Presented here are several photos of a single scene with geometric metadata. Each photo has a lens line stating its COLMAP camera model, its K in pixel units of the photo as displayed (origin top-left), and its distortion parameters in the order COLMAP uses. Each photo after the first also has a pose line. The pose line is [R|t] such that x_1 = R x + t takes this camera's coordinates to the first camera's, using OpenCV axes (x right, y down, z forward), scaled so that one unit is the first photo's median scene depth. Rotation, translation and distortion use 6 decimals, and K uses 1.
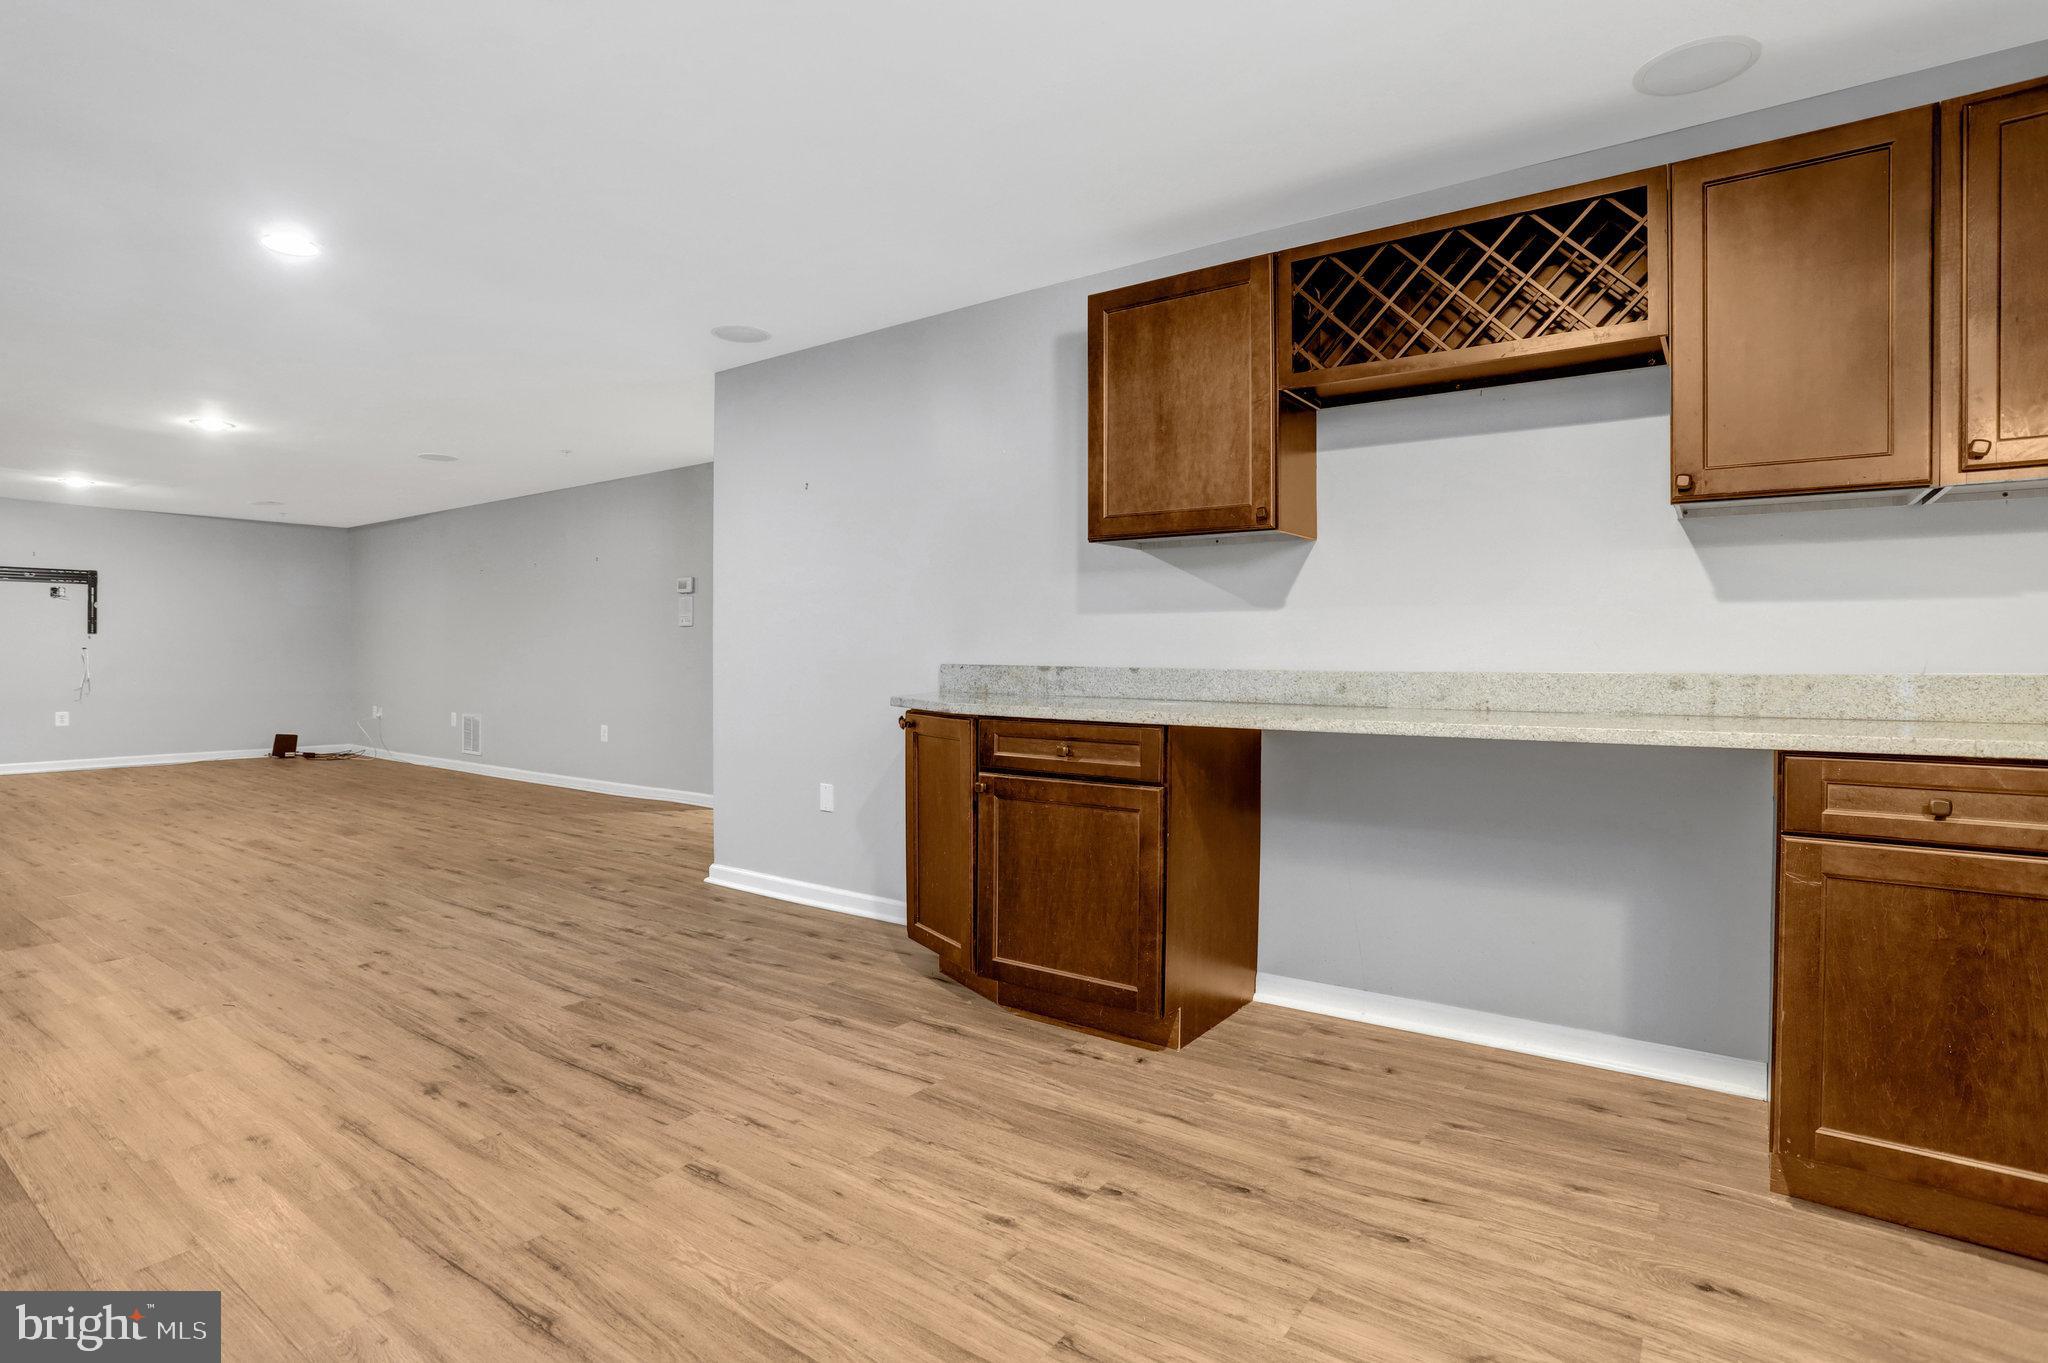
lens RADIAL K [[1023.0, 0, 1023.1], [0, 1023.0, 657.6], [0, 0, 1]] dist [-0.076182, 0.030770]
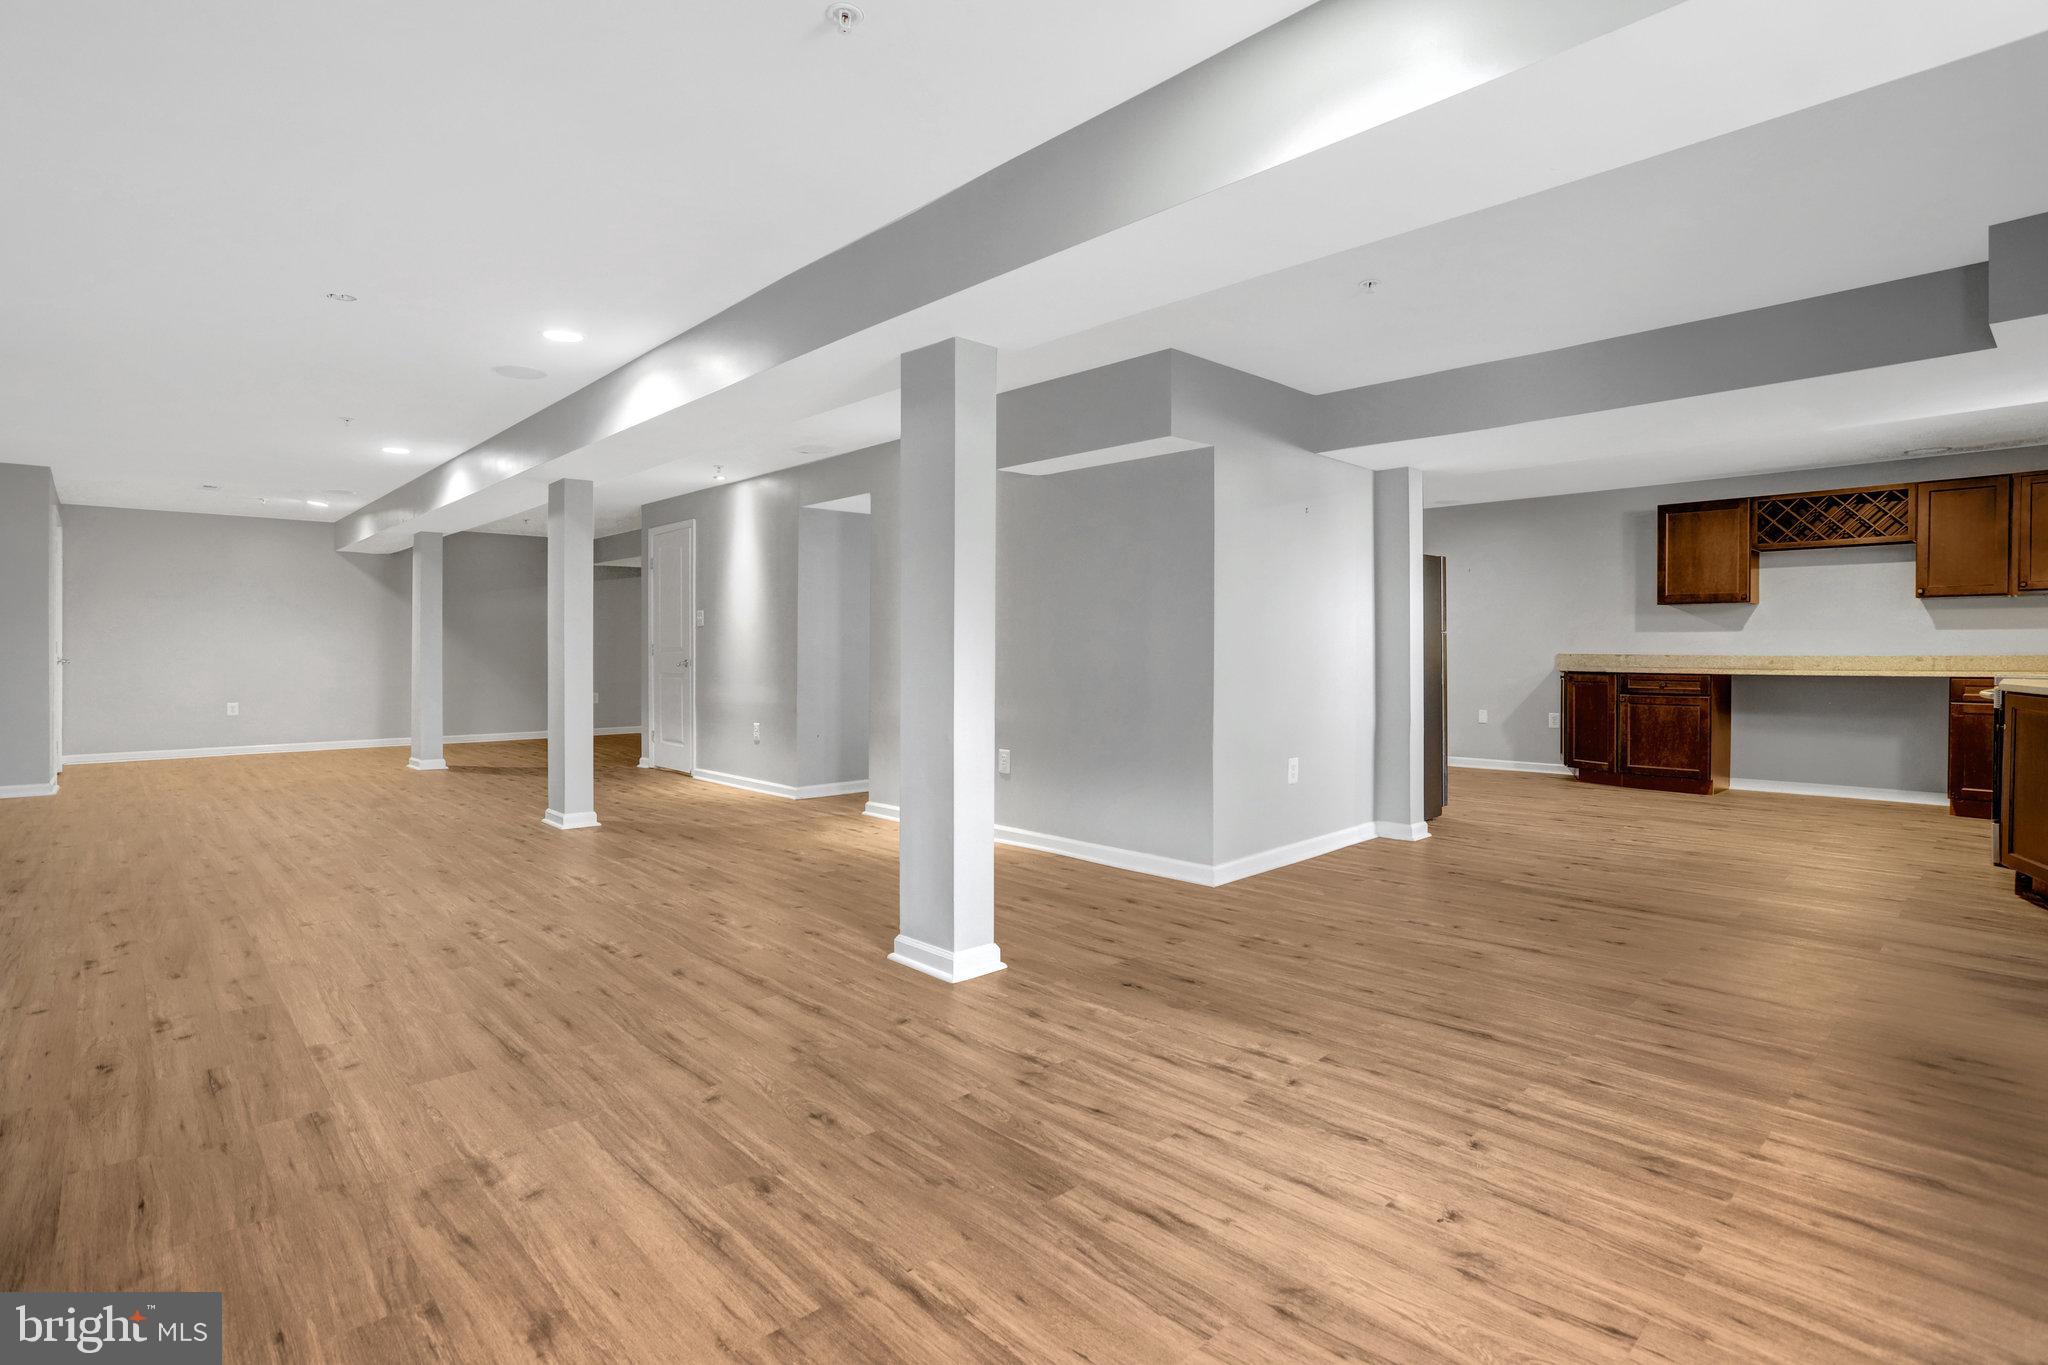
lens RADIAL K [[996.7, 0, 1029.8], [0, 996.7, 670.8], [0, 0, 1]] dist [-0.066240, 0.025161]
pose [[0.980673, 0.000182, -0.195655, -1.061364], [0.002909, 0.999875, 0.015509, 0.008863], [0.195633, -0.015778, 0.980550, -1.787062]]
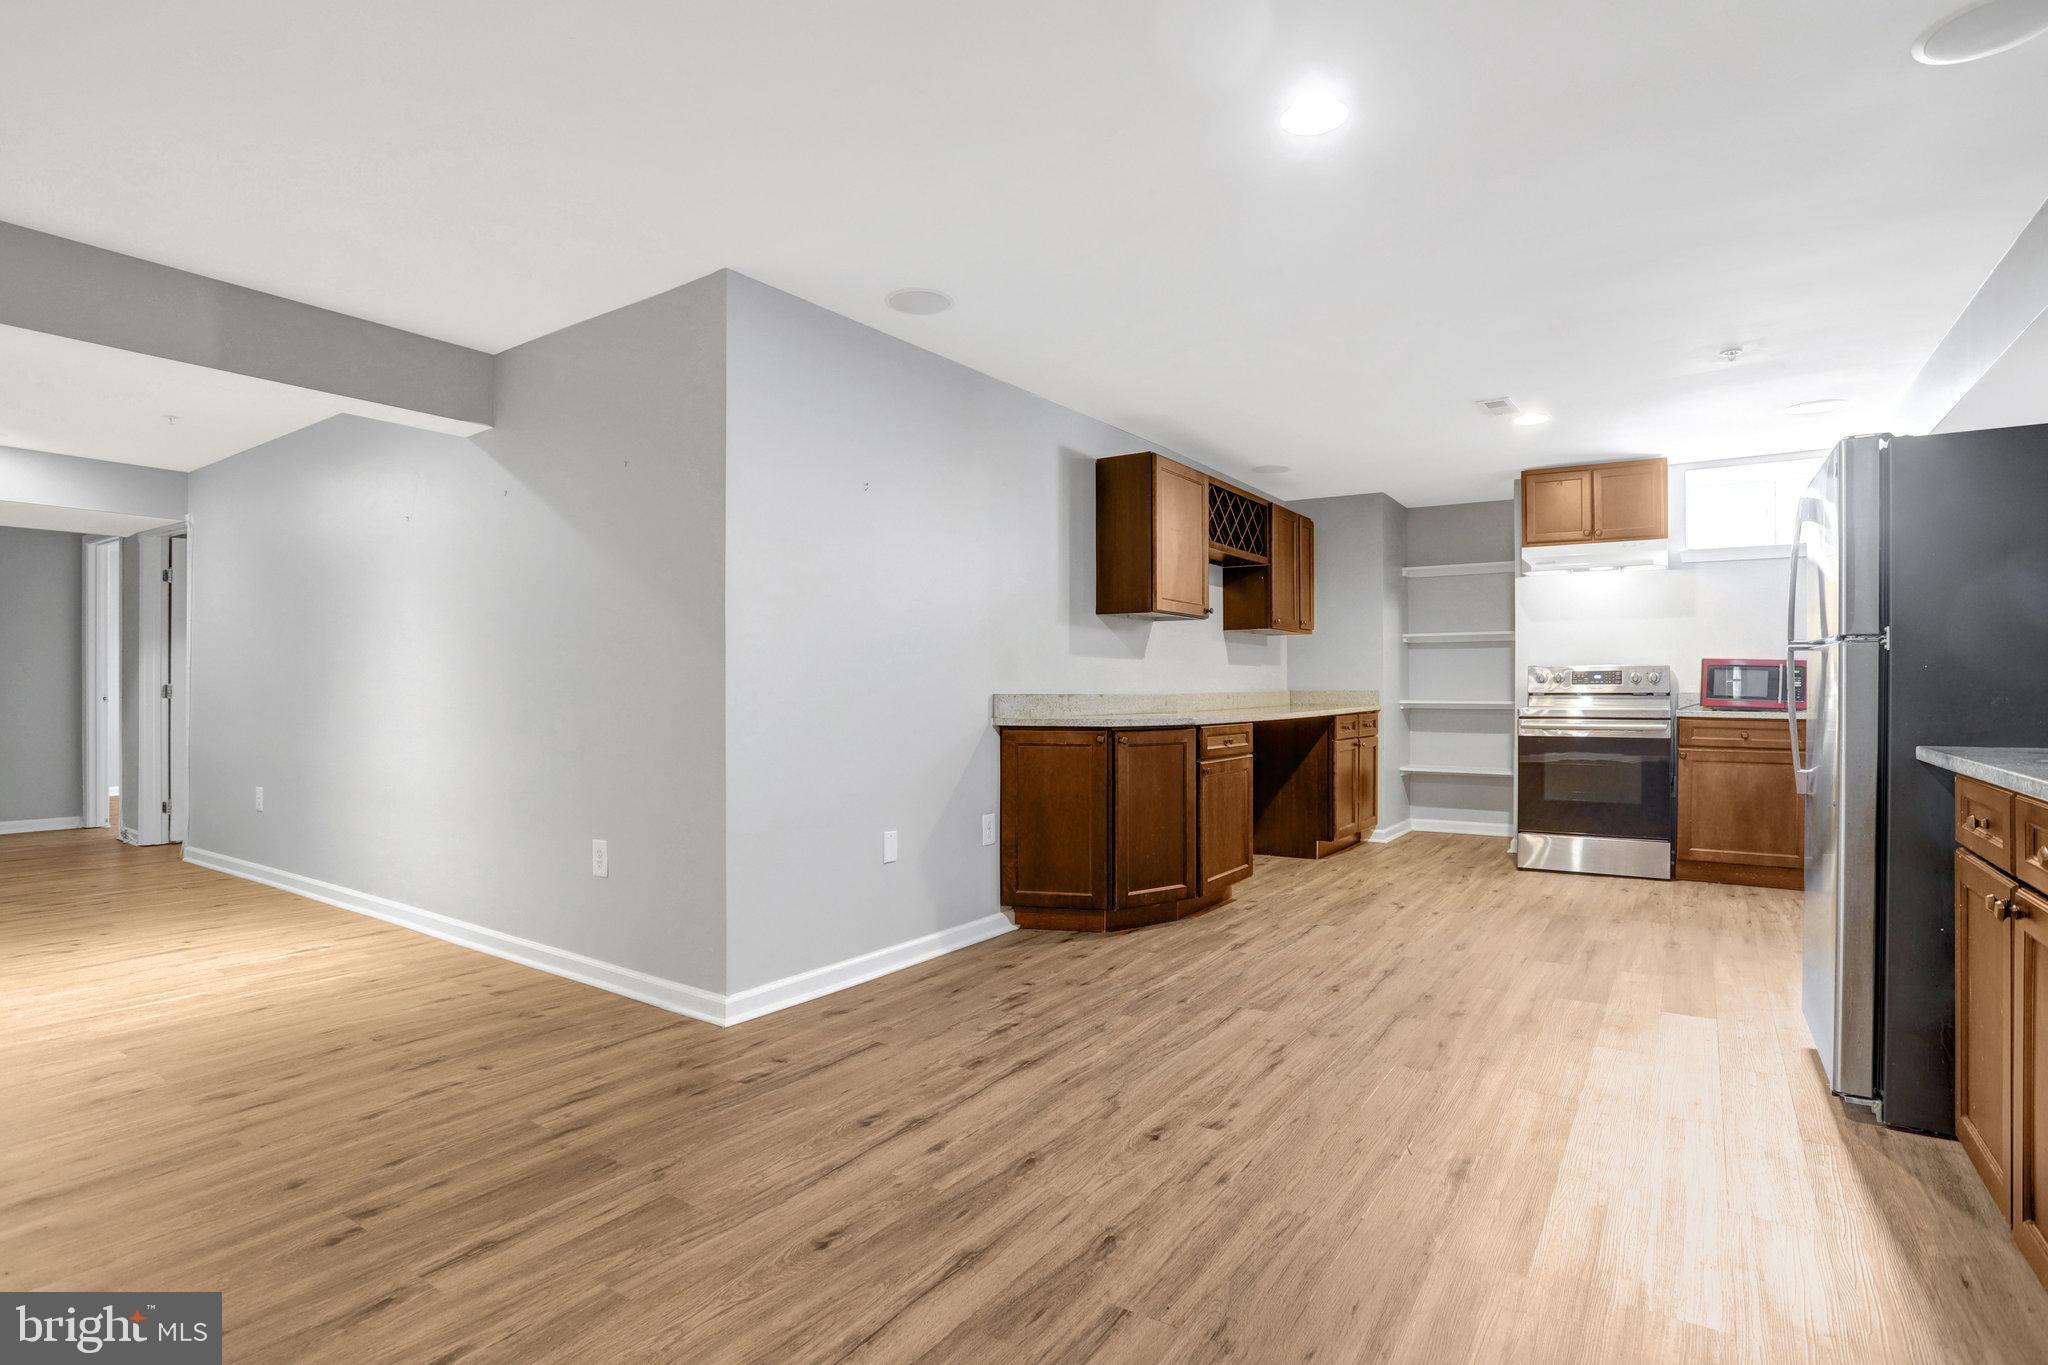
lens RADIAL K [[1021.1, 0, 1021.6], [0, 1021.1, 682.7], [0, 0, 1]] dist [-0.079262, 0.038154]
pose [[-0.022316, 0.003999, 0.999743, -1.586945], [0.005746, 0.999976, -0.003871, -0.001440], [-0.999734, 0.005658, -0.022338, 1.328915]]
